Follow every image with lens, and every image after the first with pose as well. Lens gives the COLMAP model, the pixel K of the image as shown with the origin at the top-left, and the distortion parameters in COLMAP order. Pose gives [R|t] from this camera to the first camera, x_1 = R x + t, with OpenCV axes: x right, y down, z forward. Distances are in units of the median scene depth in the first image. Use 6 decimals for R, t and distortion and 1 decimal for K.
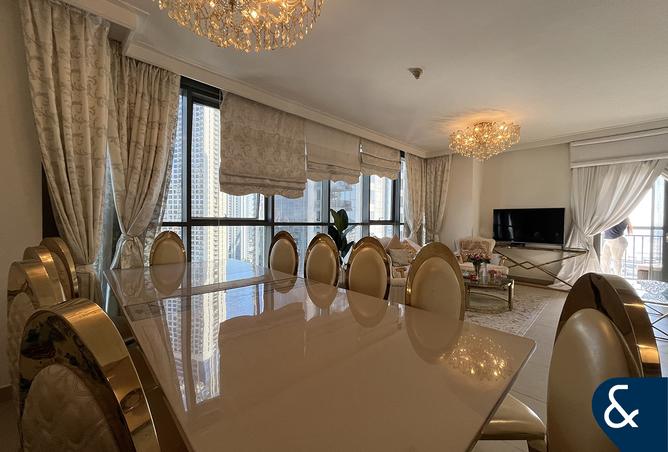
lens RADIAL K [[269.2, 0, 334.0], [0, 269.2, 226.0], [0, 0, 1]] dist [-0.008717, -0.000014]
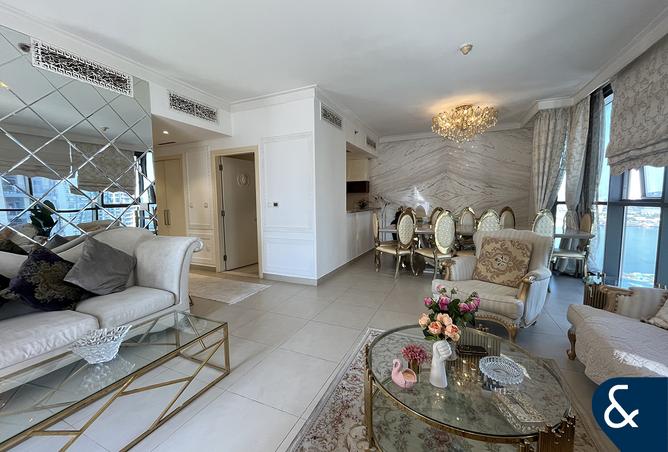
lens RADIAL K [[269.2, 0, 334.0], [0, 269.2, 226.0], [0, 0, 1]] dist [-0.008717, -0.000014]
pose [[-0.923818, 0.032875, -0.381418, 0.821694], [-0.006795, 0.994741, 0.102196, -0.016936], [0.382771, 0.097002, -0.918736, 1.268891]]
